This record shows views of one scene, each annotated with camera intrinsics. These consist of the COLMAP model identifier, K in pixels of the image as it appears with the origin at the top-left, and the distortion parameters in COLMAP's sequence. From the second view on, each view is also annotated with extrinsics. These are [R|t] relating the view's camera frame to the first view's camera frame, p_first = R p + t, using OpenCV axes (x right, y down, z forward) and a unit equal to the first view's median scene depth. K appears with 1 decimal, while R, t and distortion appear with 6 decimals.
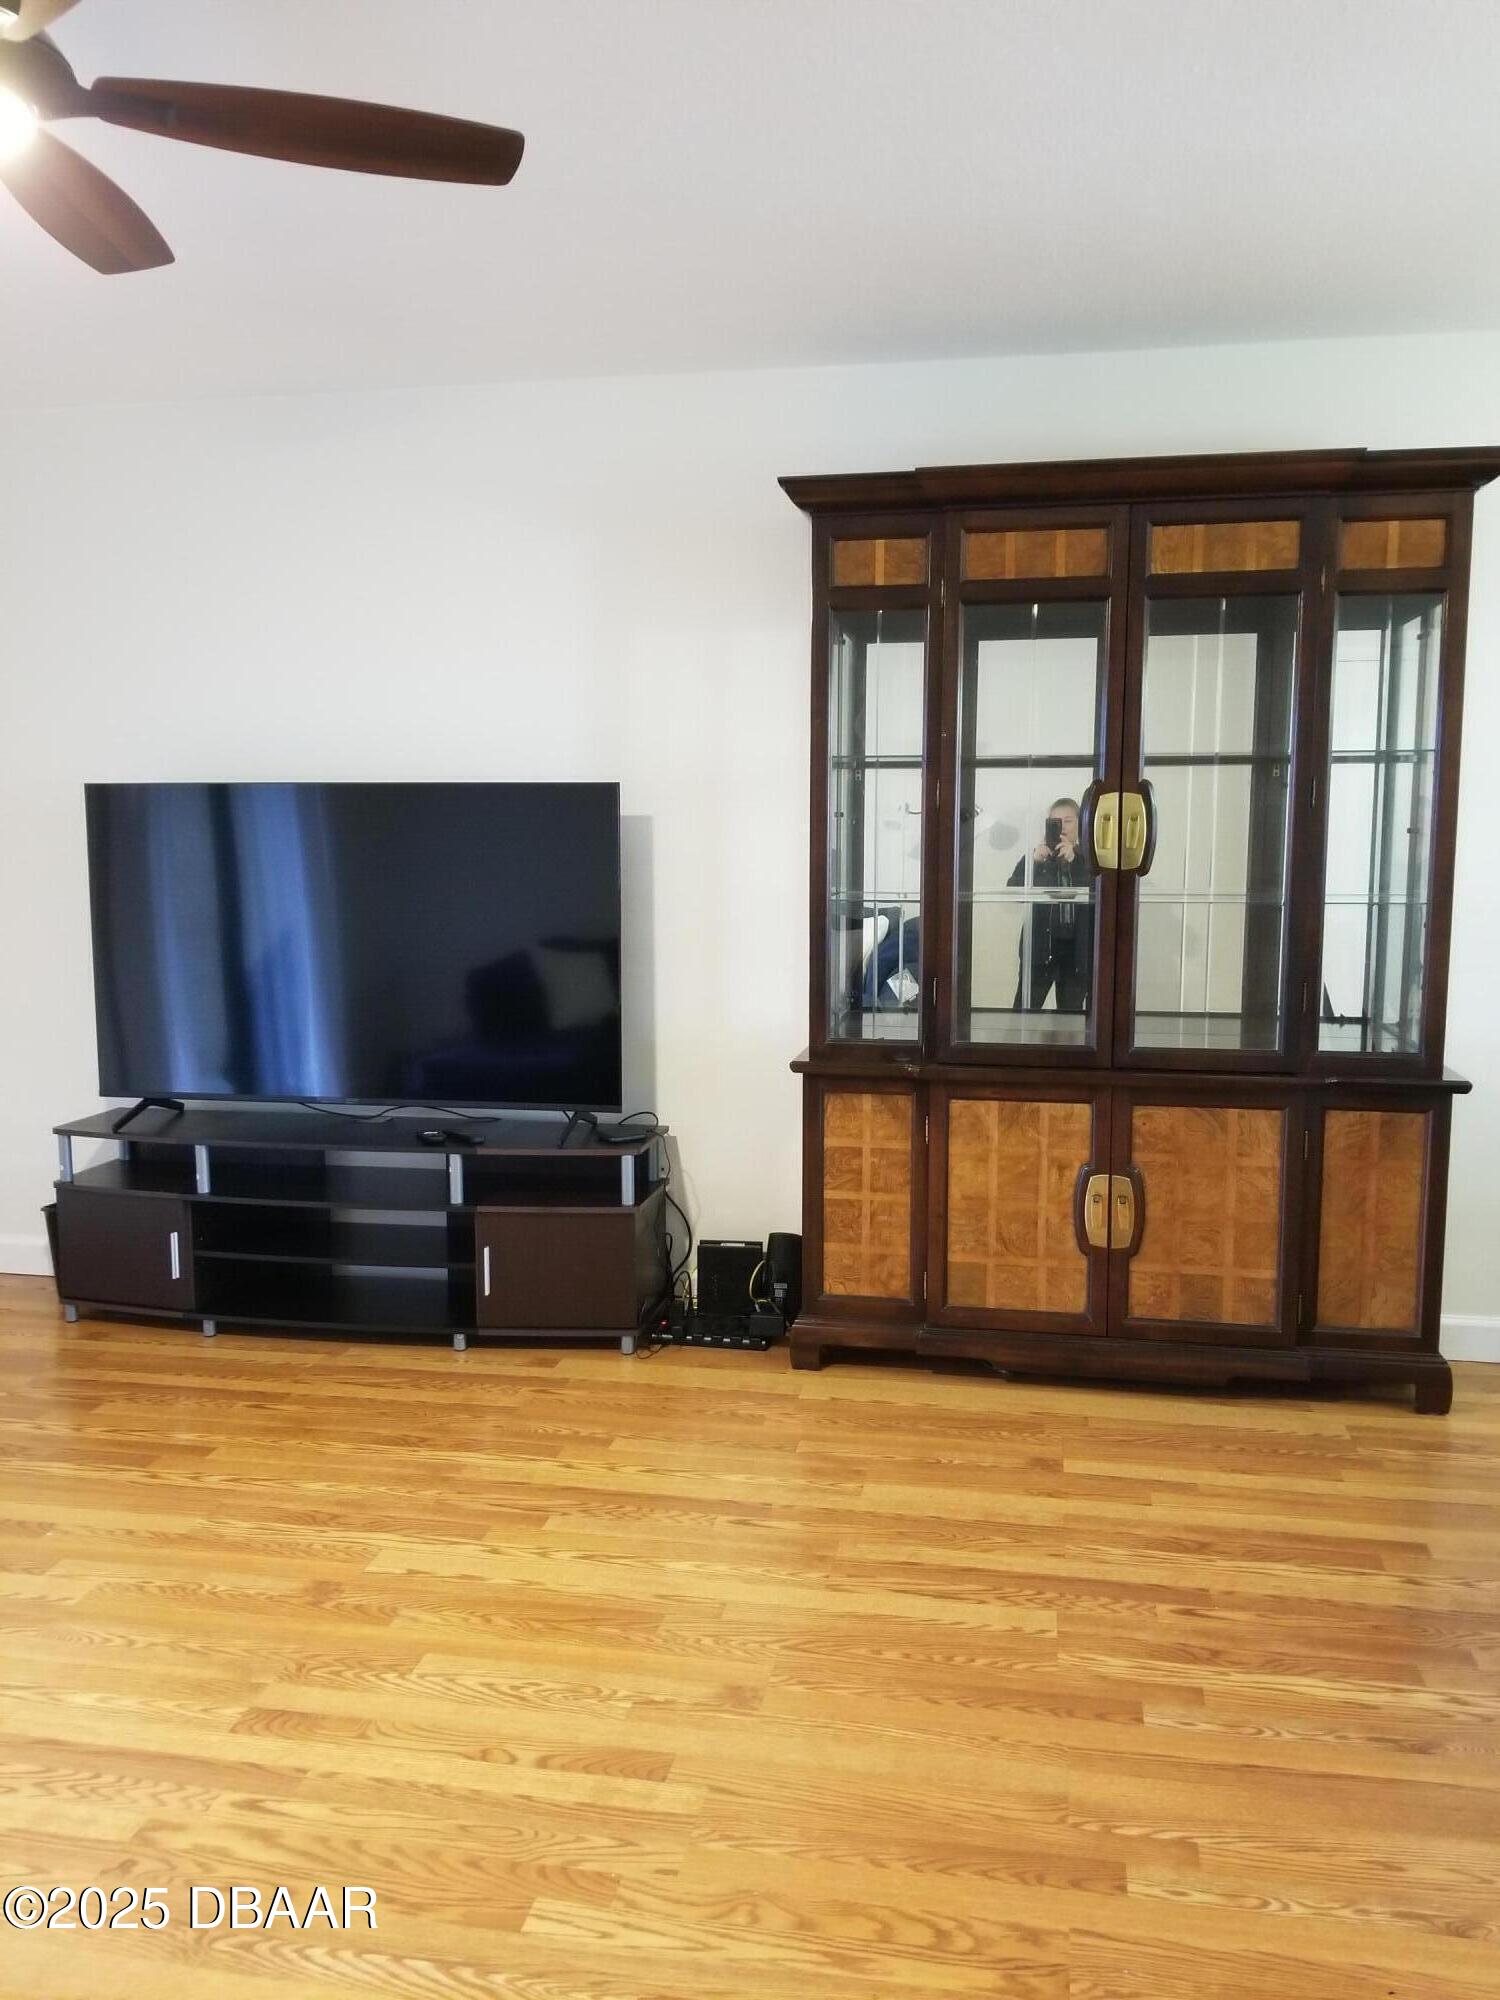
lens RADIAL K [[1554.2, 0, 747.2], [0, 1554.2, 994.3], [0, 0, 1]] dist [0.017188, -0.031402]
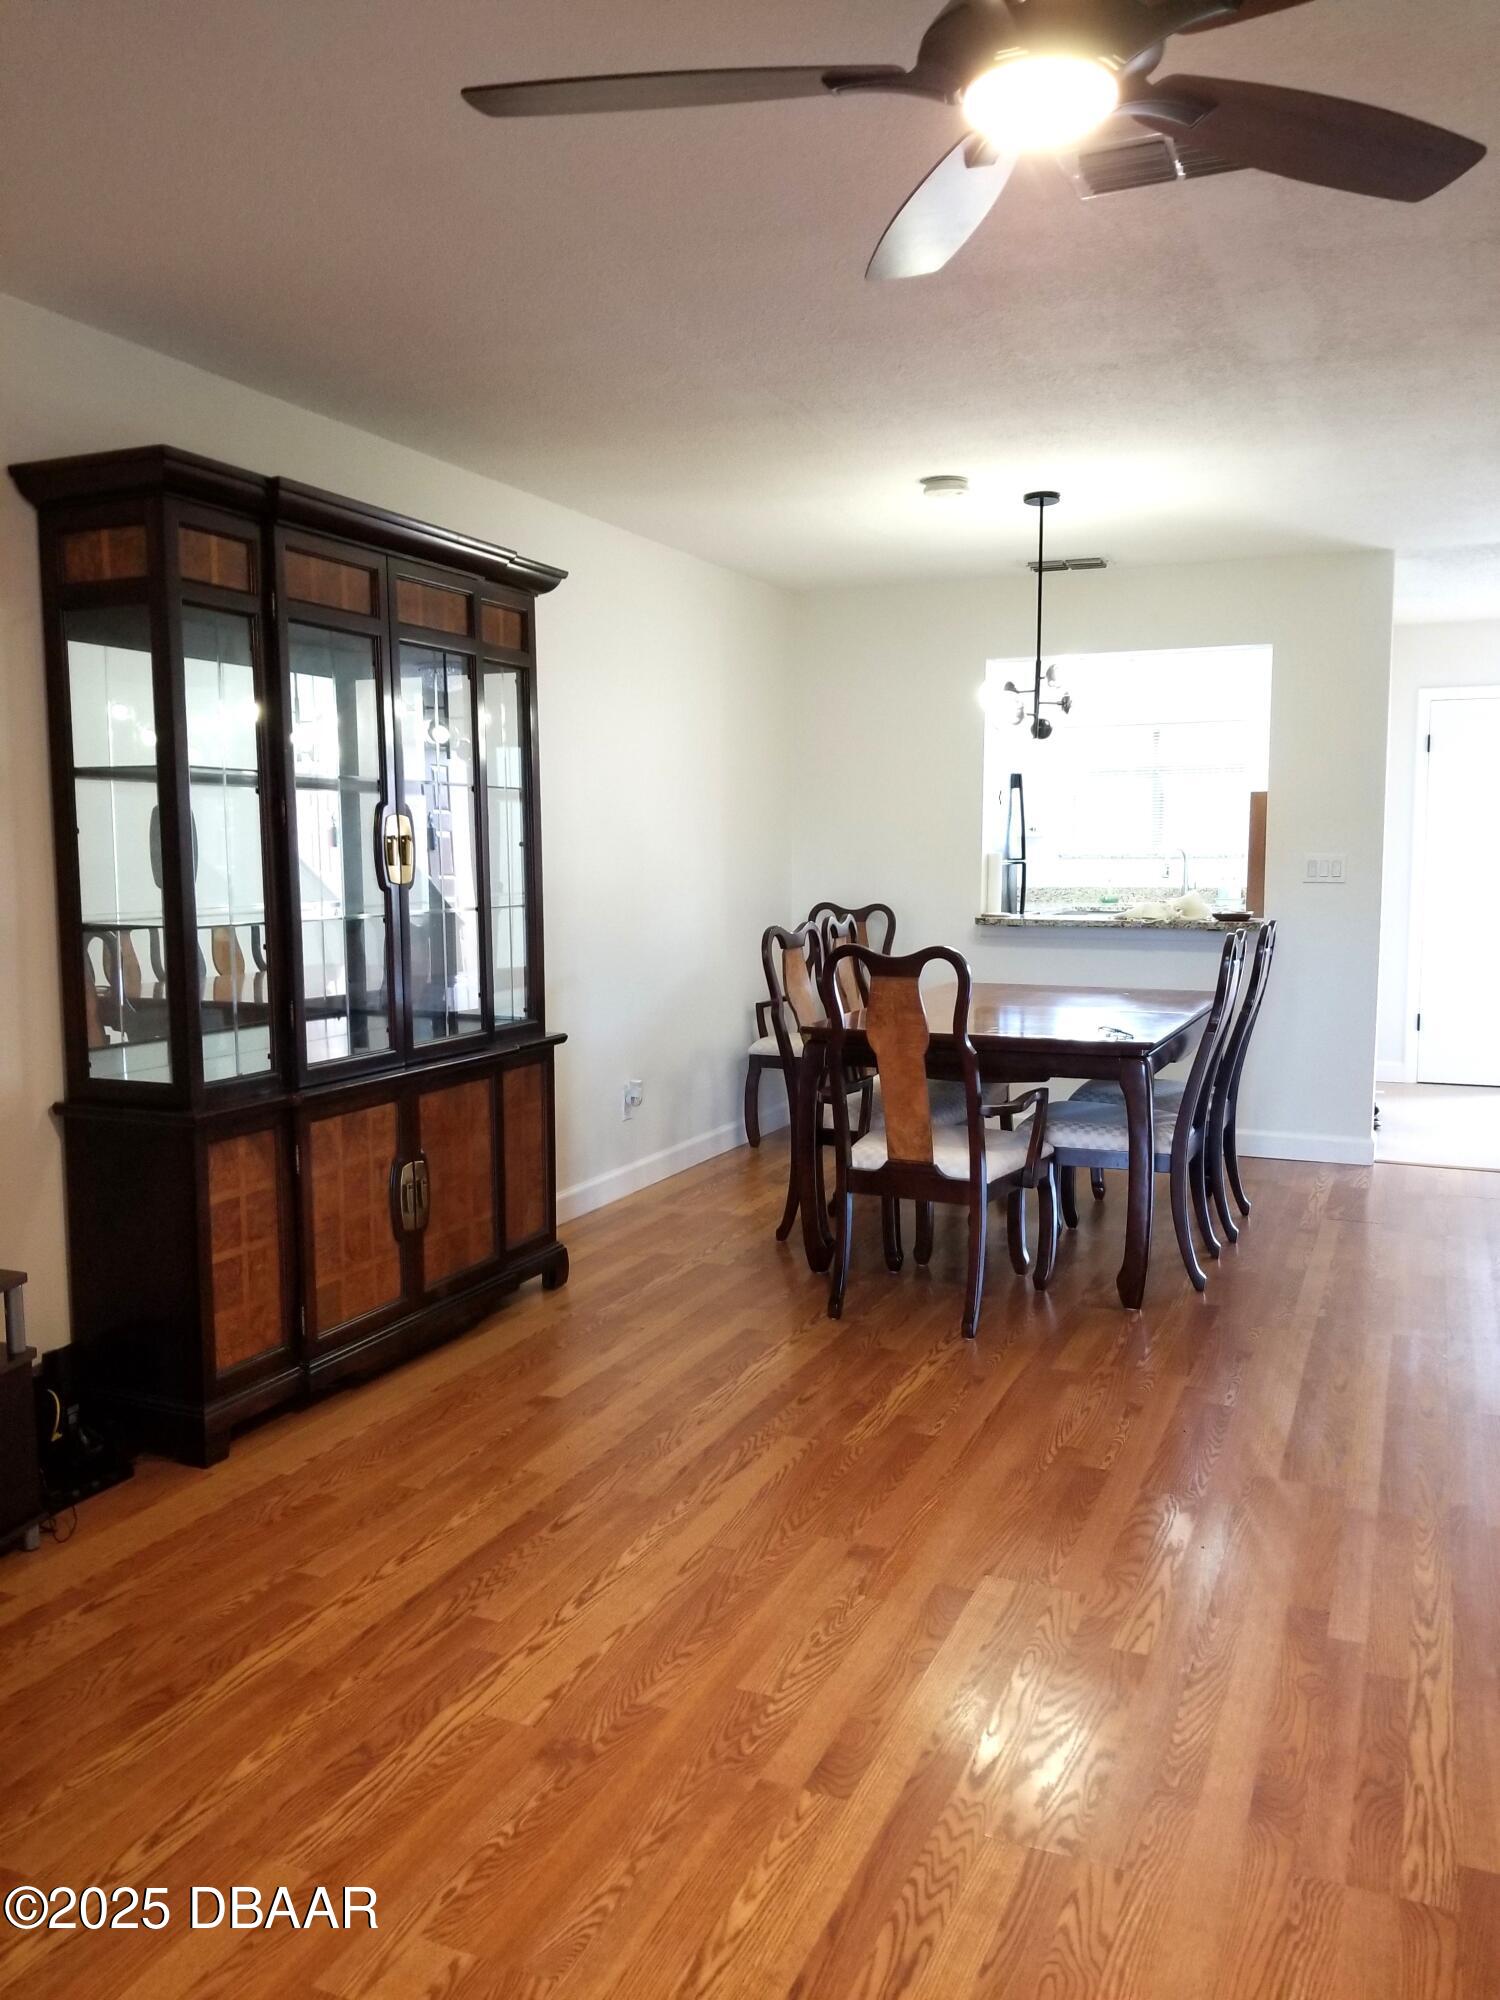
lens RADIAL K [[1558.9, 0, 751.7], [0, 1558.9, 996.9], [0, 0, 1]] dist [0.071003, -0.123657]
pose [[0.228913, -0.098959, 0.968404, -0.853641], [0.120313, 0.990068, 0.072733, -0.056444], [-0.965983, 0.099863, 0.238545, 0.548251]]
